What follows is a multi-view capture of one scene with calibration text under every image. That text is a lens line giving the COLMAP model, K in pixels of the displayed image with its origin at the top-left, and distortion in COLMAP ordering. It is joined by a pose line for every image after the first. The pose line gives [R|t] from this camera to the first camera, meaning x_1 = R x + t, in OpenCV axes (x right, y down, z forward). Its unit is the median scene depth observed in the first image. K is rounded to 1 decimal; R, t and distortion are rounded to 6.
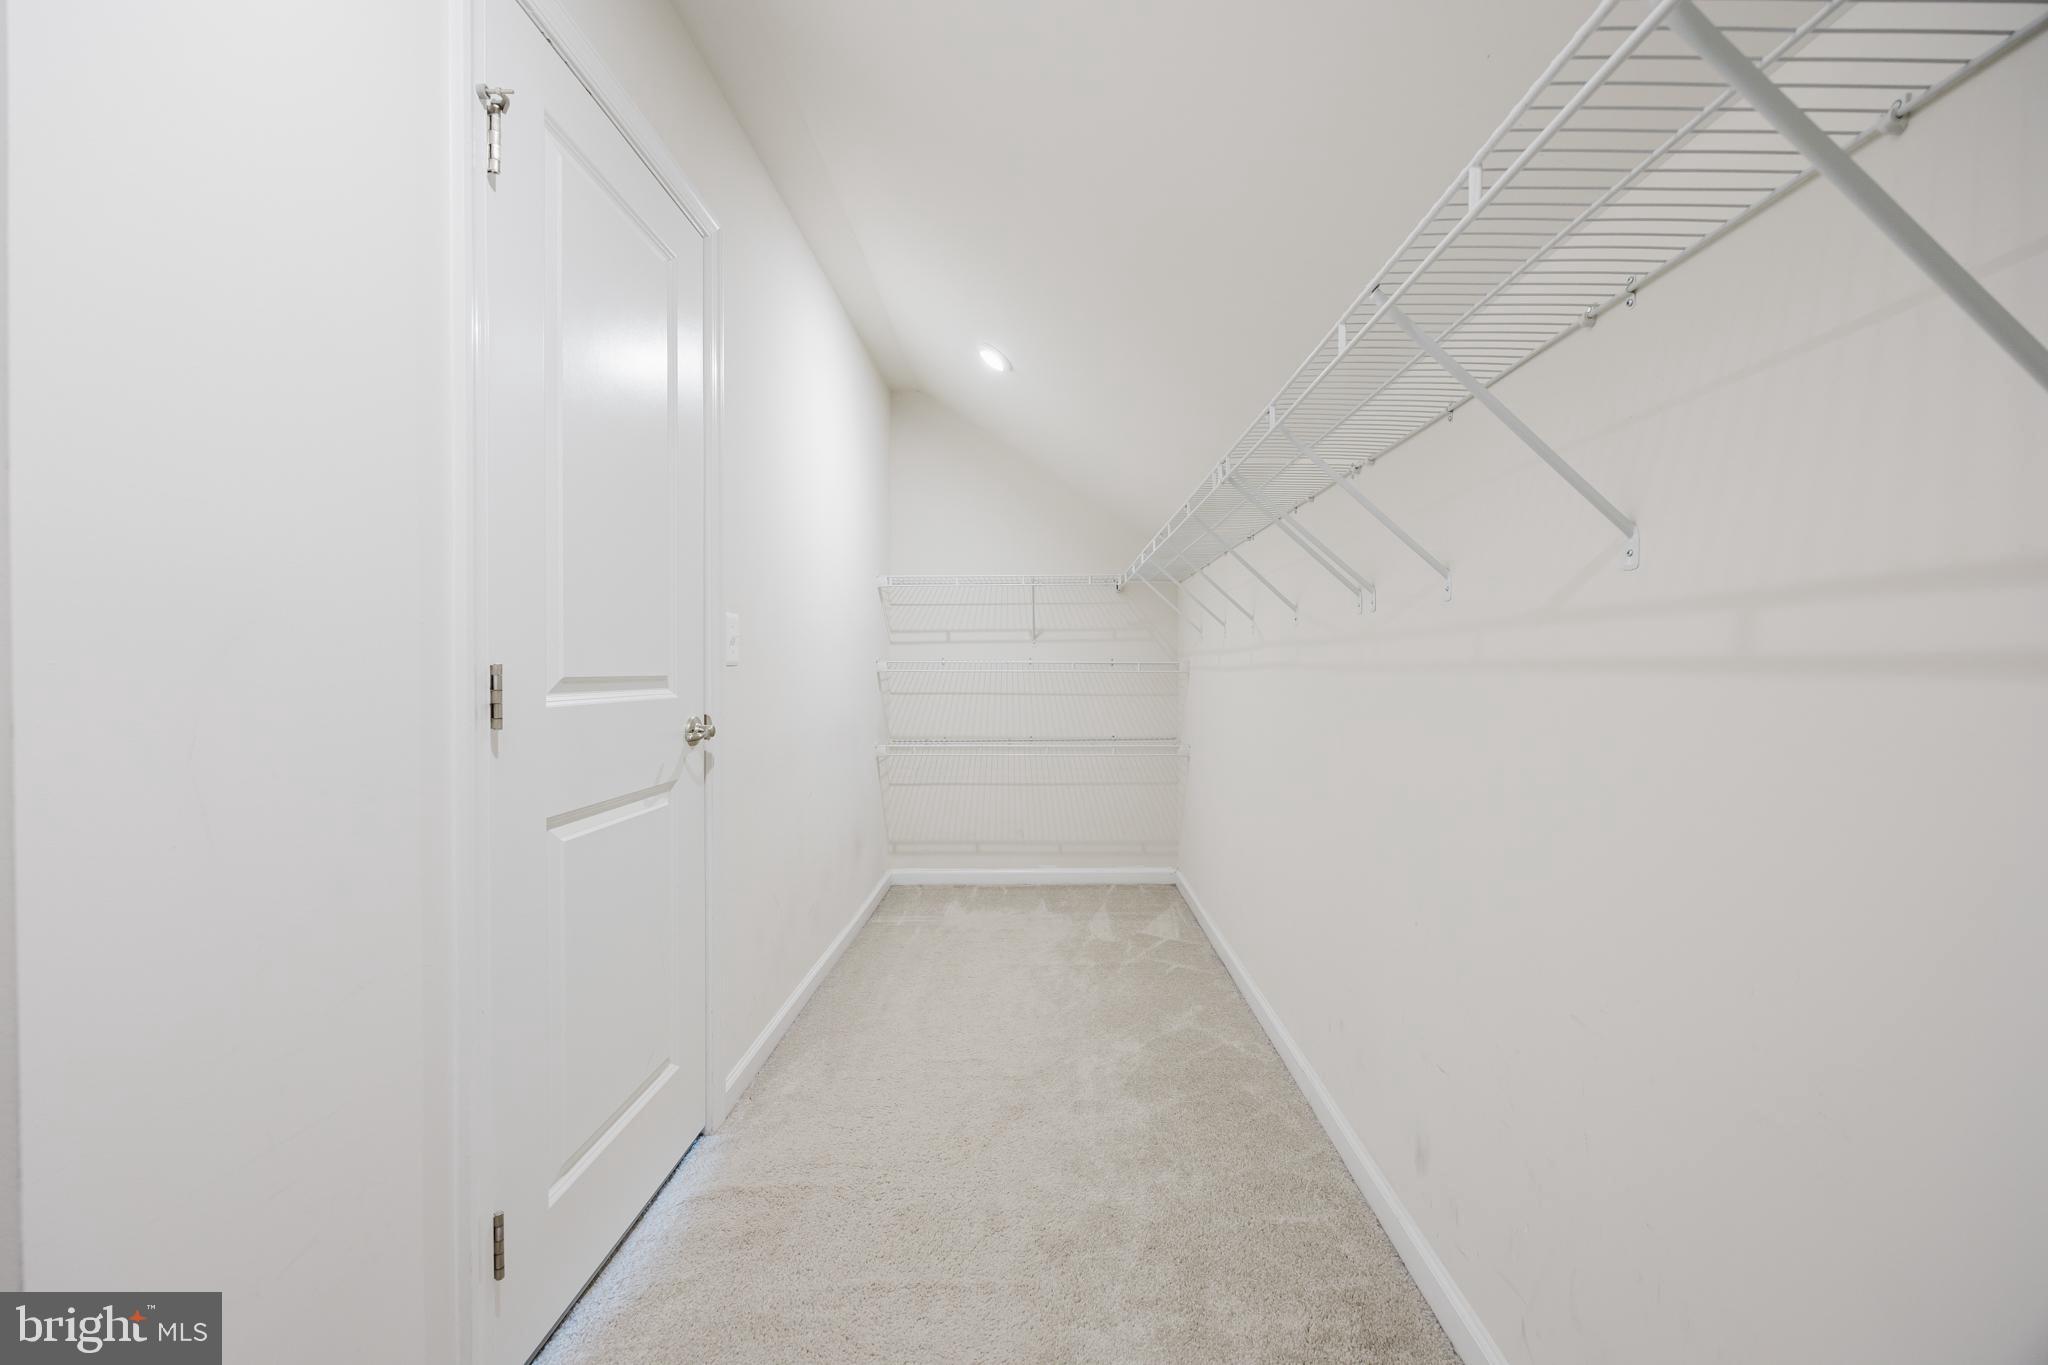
lens RADIAL K [[780.8, 0, 1059.5], [0, 780.8, 690.7], [0, 0, 1]] dist [-0.003553, 0.000283]
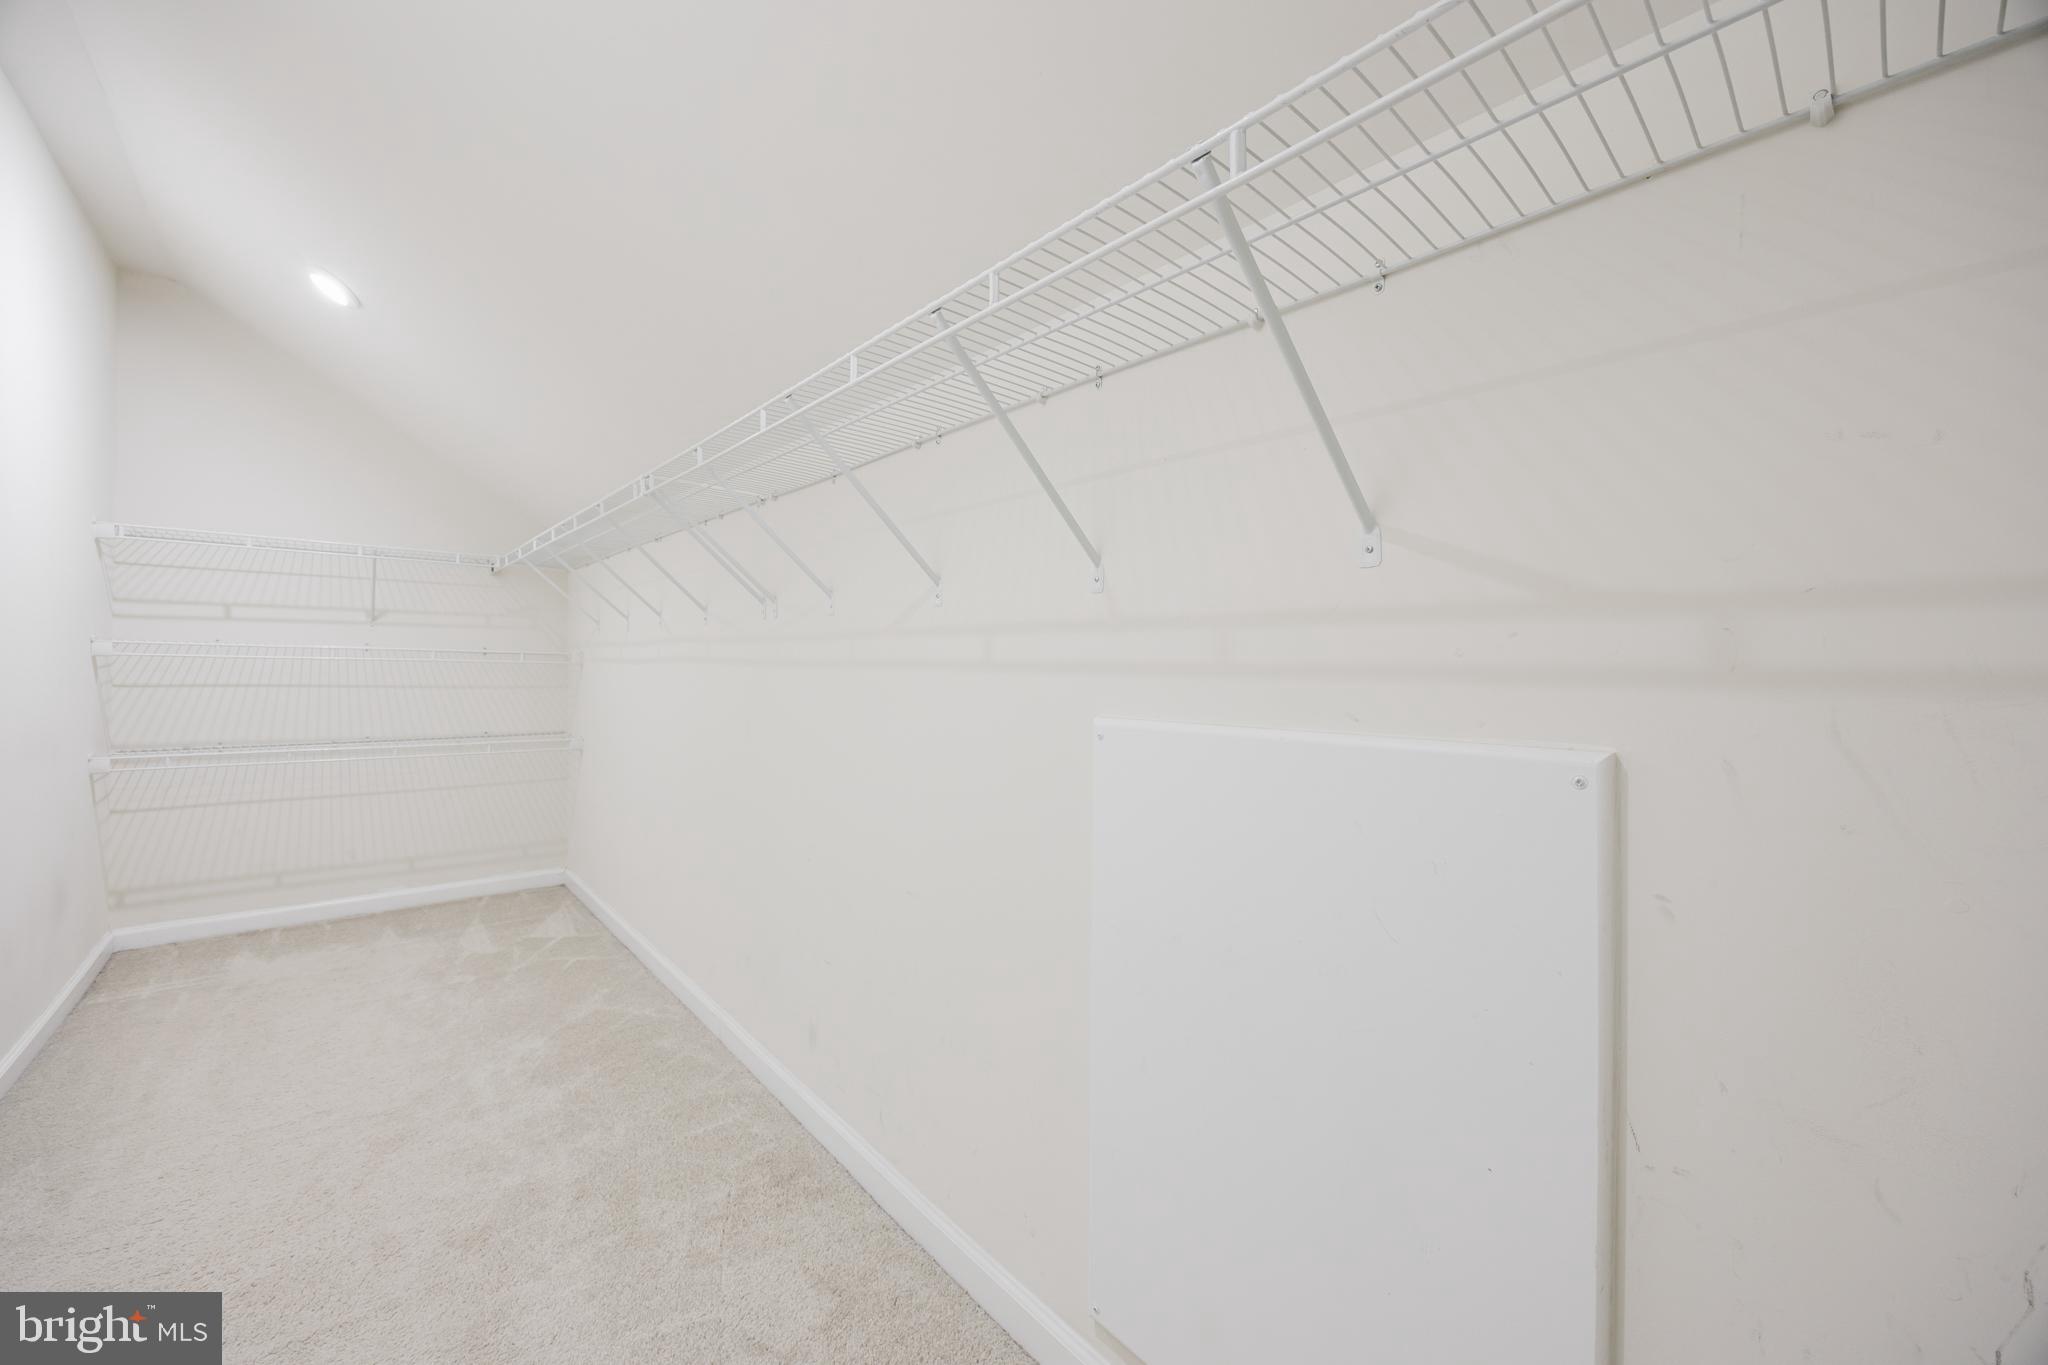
lens RADIAL K [[780.8, 0, 1026.2], [0, 780.8, 682.5], [0, 0, 1]] dist [-0.003553, 0.000283]
pose [[0.753128, 0.001697, 0.657872, -0.070712], [-0.000423, 0.999998, -0.002096, 0.002432], [-0.657874, 0.001301, 0.753127, -0.122955]]
